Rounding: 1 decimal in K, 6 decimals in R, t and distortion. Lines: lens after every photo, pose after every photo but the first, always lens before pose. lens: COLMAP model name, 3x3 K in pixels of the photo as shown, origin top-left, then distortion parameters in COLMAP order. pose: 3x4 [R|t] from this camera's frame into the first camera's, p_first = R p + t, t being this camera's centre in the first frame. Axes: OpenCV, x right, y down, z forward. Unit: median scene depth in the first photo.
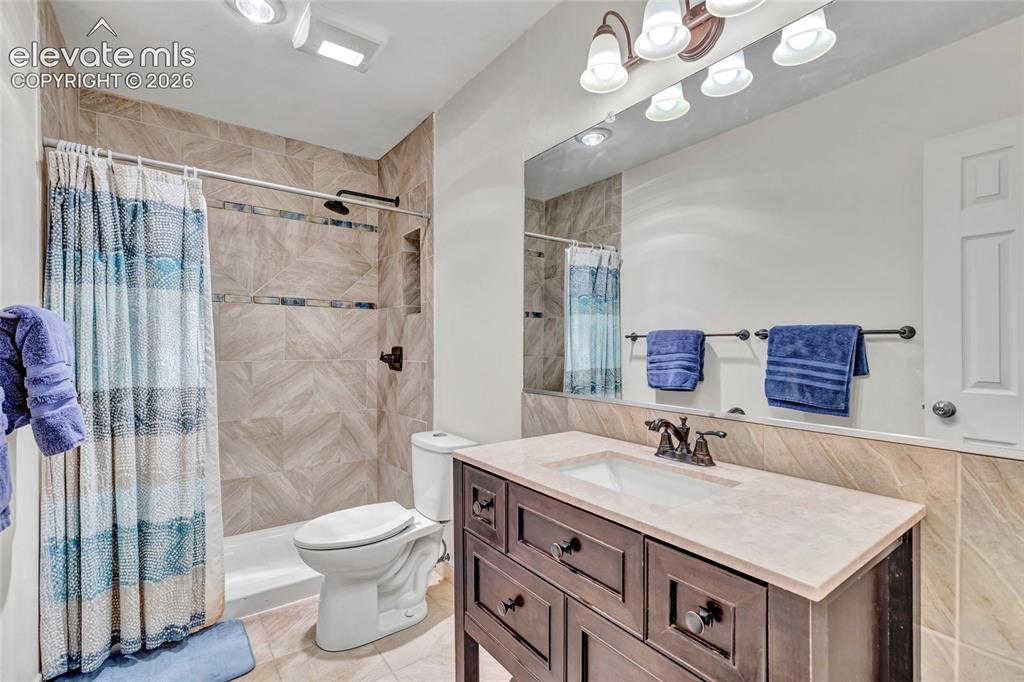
lens RADIAL K [[465.8, 0, 511.9], [0, 465.8, 344.1], [0, 0, 1]] dist [0.004312, -0.000802]
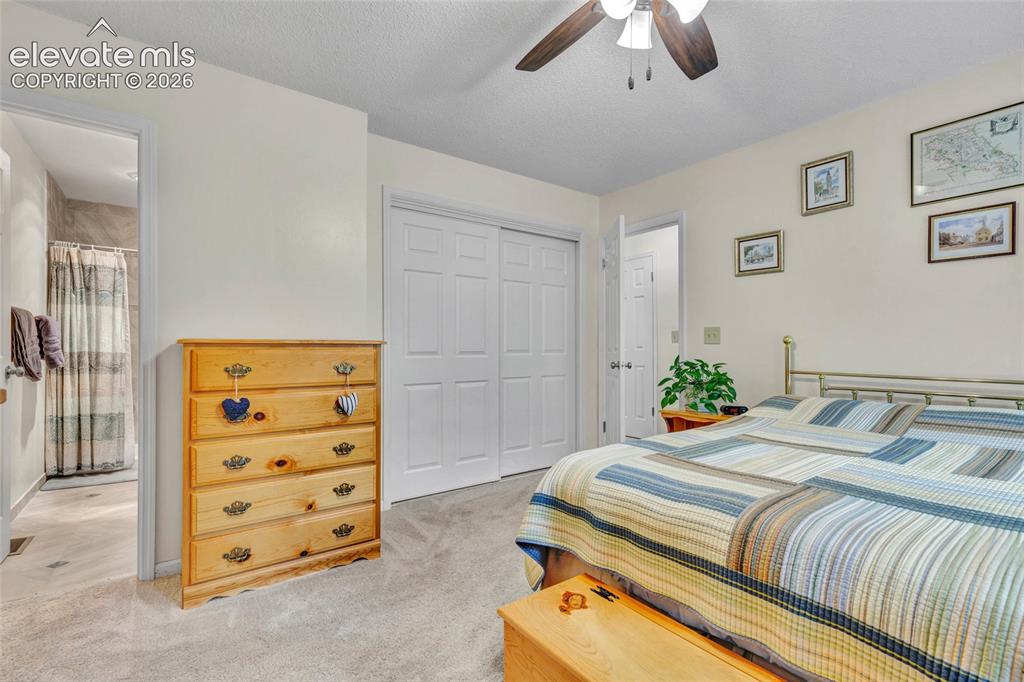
lens RADIAL K [[465.8, 0, 512.3], [0, 465.8, 341.7], [0, 0, 1]] dist [0.004312, -0.000802]
pose [[0.999970, -0.001284, 0.007589, 1.154055], [0.001360, 0.999949, -0.010051, 0.072237], [-0.007576, 0.010061, 0.999921, -1.199635]]
